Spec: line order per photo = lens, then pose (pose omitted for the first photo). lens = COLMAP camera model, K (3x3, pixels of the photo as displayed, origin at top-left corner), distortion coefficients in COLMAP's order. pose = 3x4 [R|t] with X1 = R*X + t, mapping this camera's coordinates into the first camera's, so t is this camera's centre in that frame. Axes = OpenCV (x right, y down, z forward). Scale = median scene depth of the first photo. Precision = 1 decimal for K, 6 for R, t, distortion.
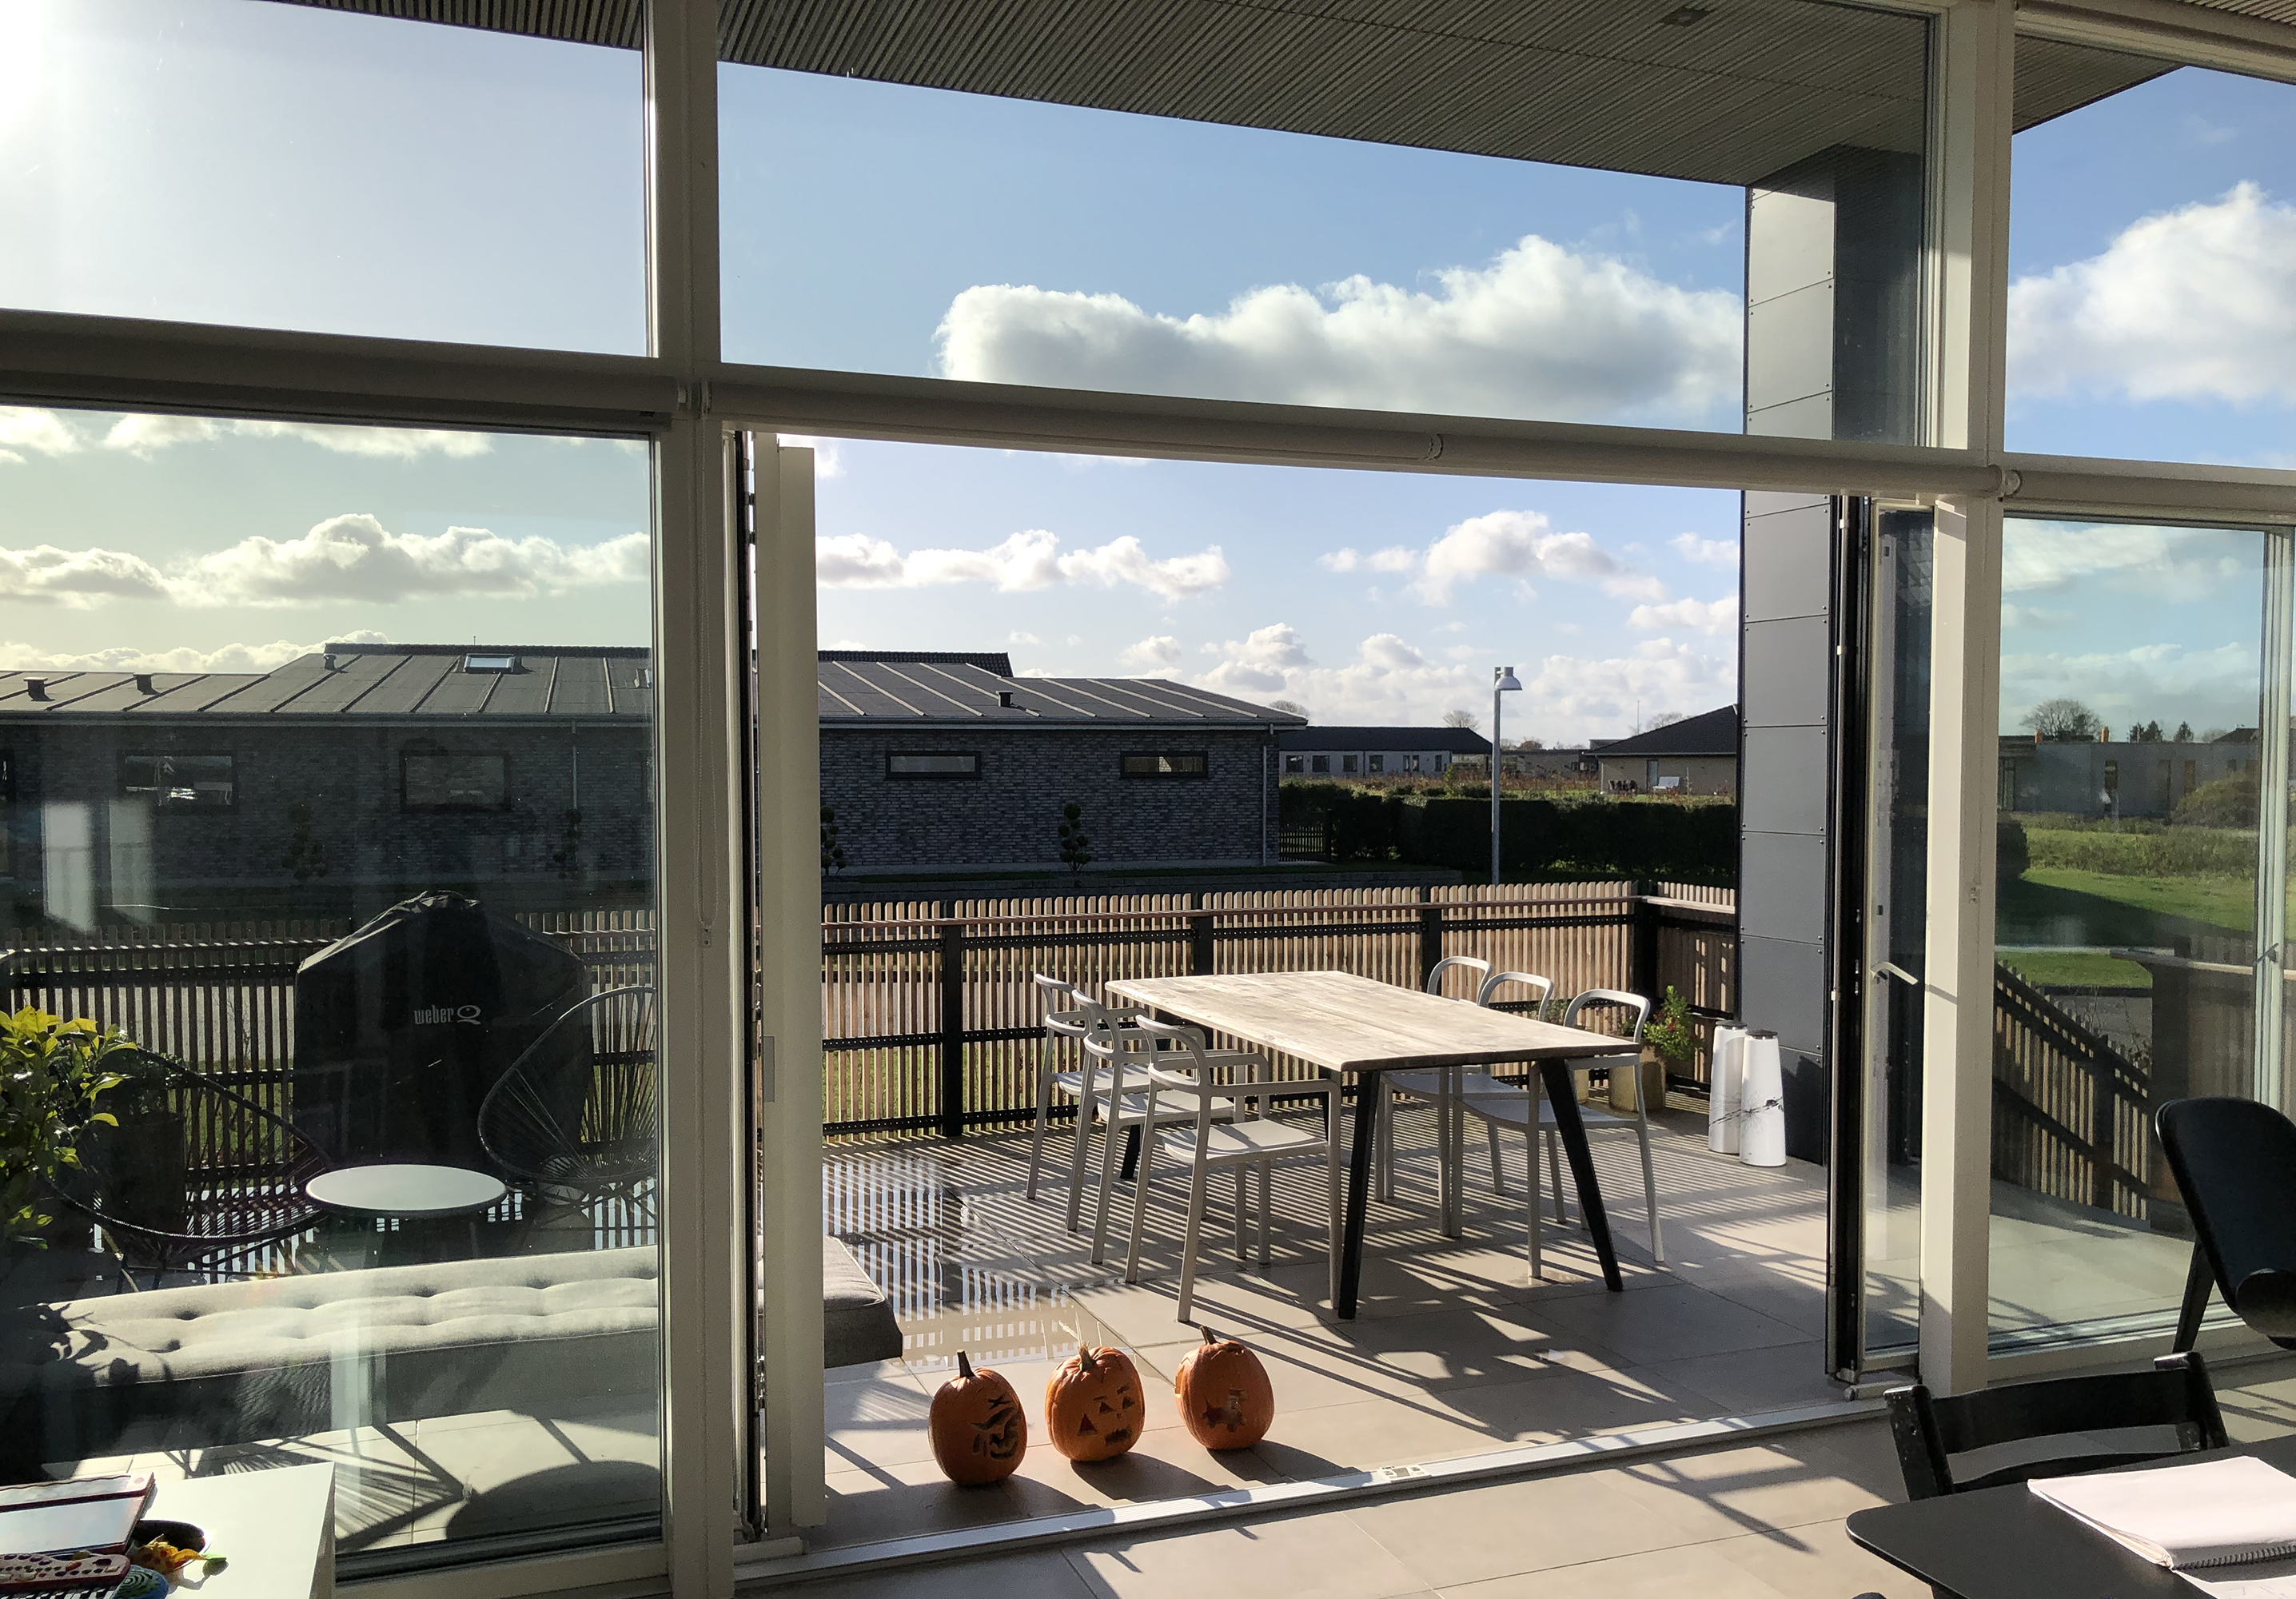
lens RADIAL K [[1875.5, 0, 1149.2], [0, 1875.5, 866.3], [0, 0, 1]] dist [0.052737, -0.093453]
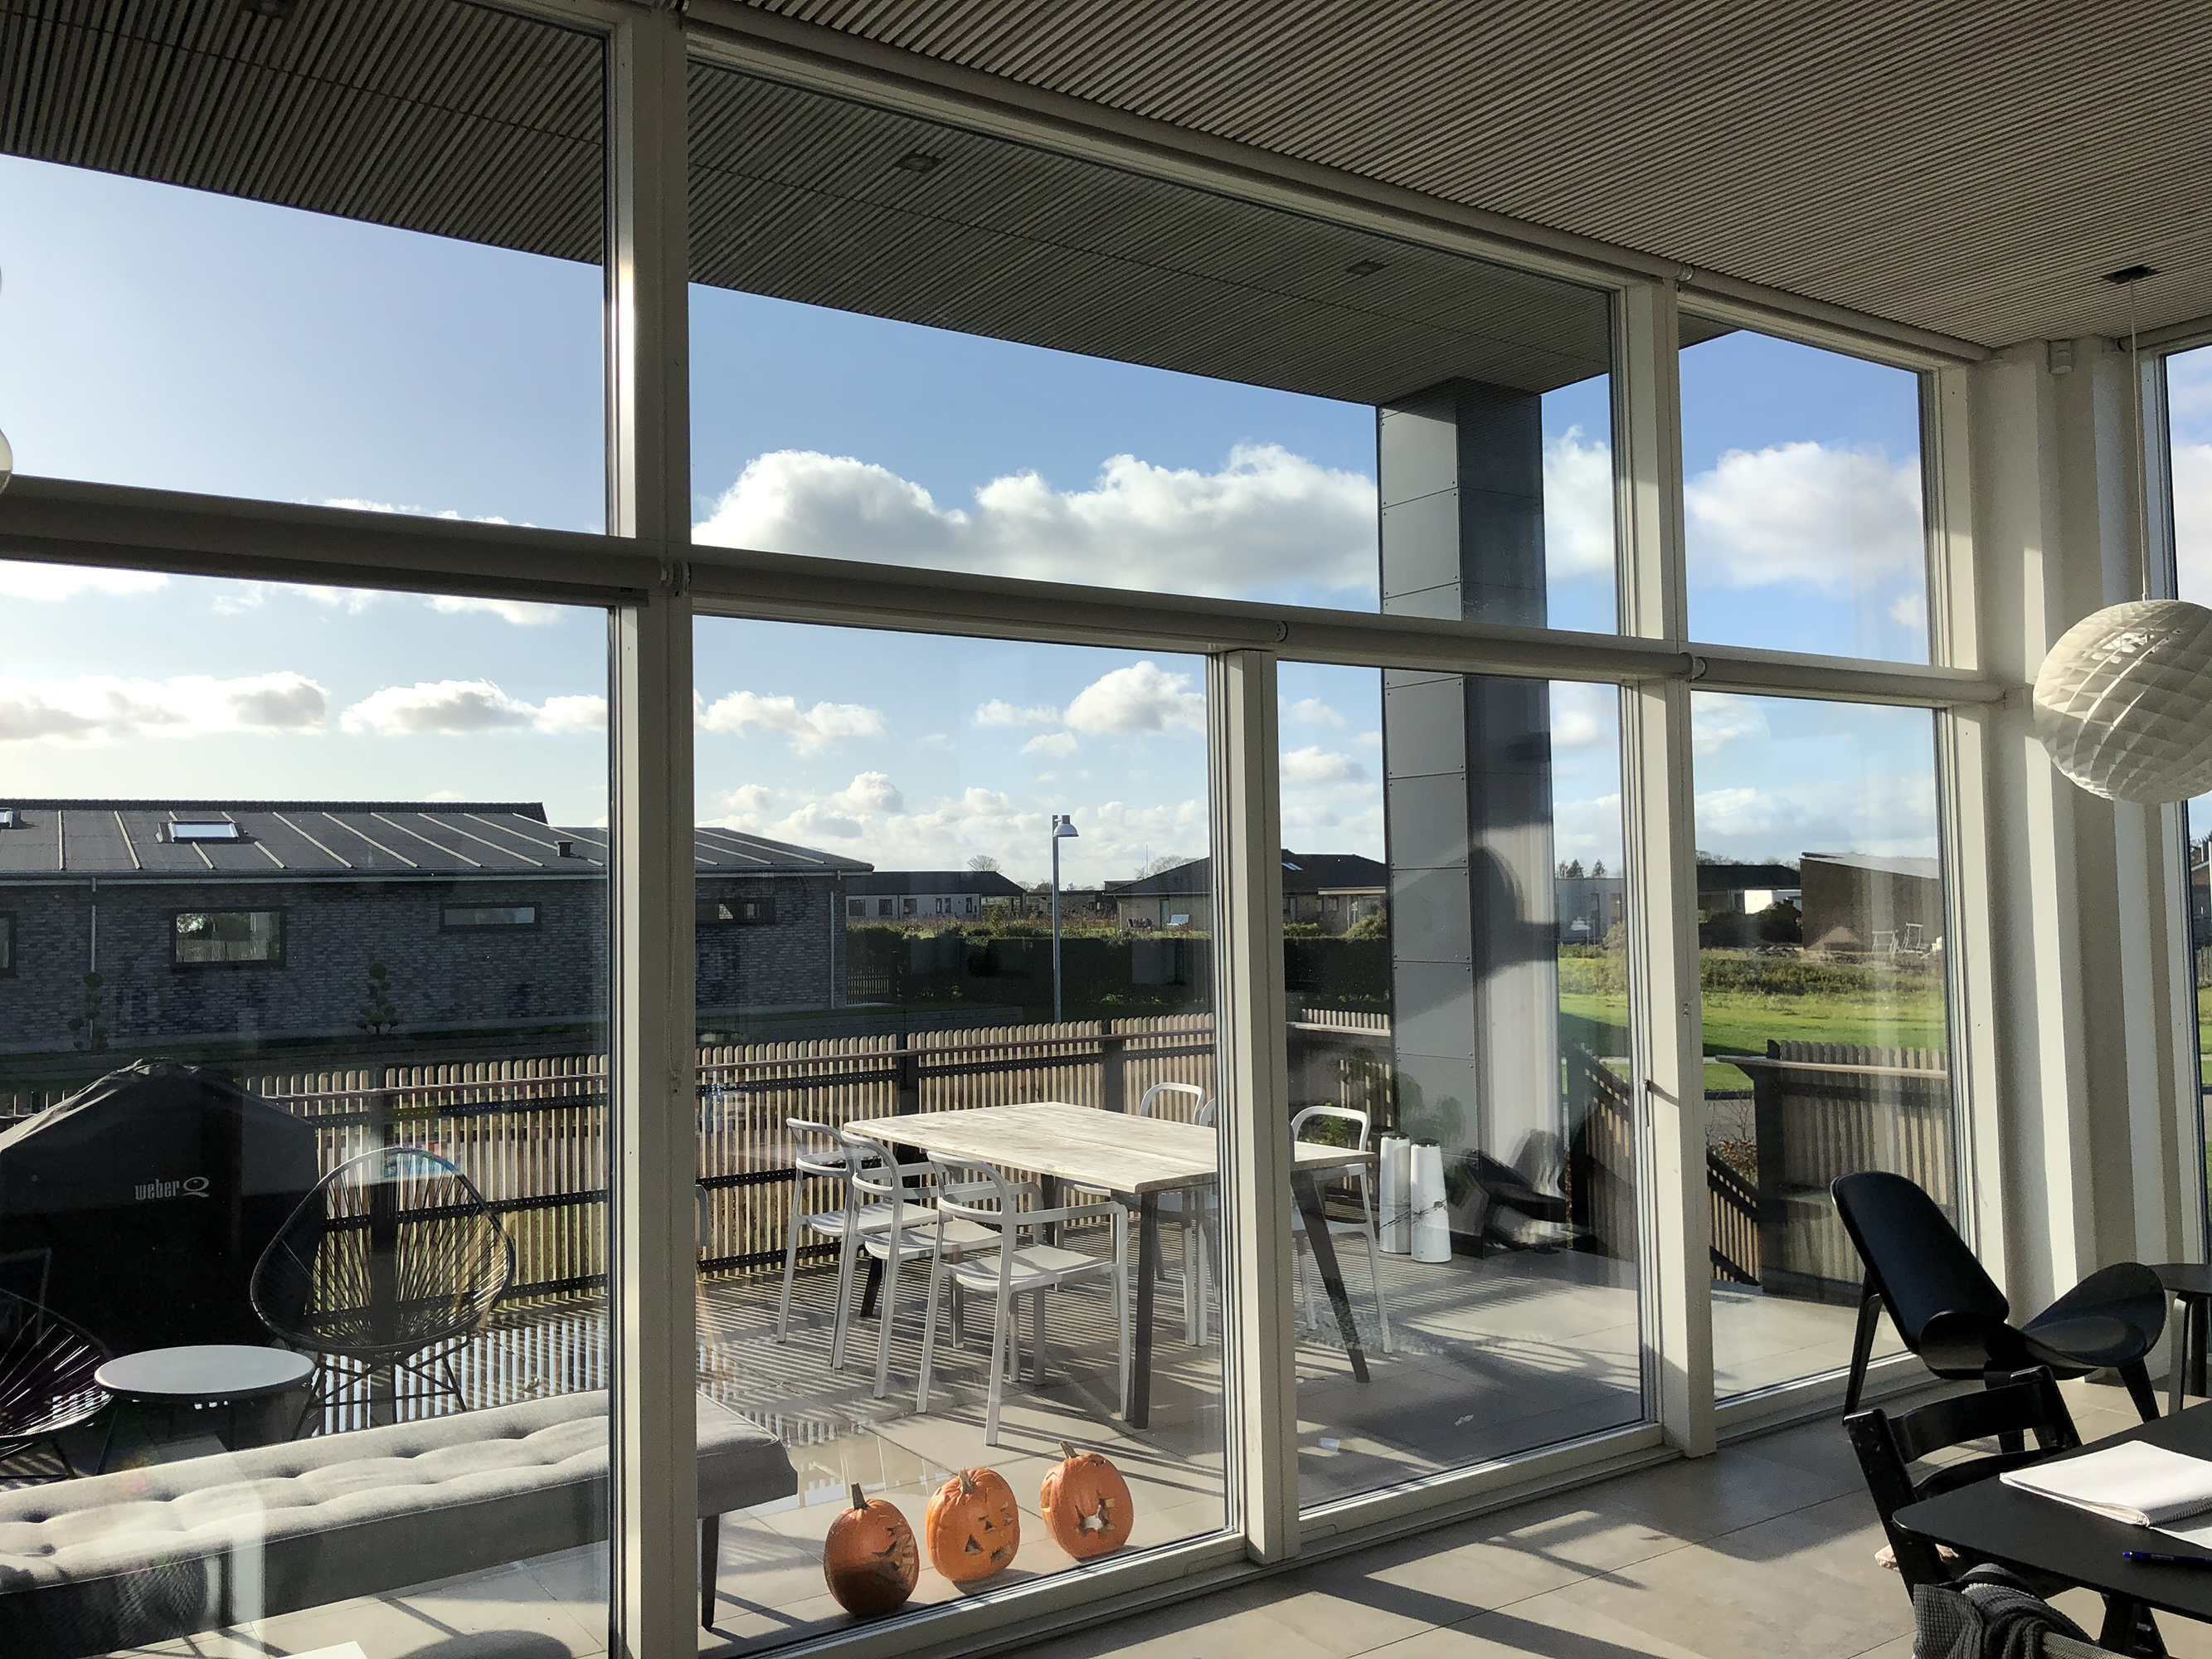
lens RADIAL K [[1821.8, 0, 1106.0], [0, 1821.8, 829.5], [0, 0, 1]] dist [0.011831, -0.007624]
pose [[0.971231, -0.008092, 0.238003, -0.122659], [0.031177, 0.995141, -0.093391, -0.000854], [-0.236090, 0.098125, 0.966764, -0.021334]]
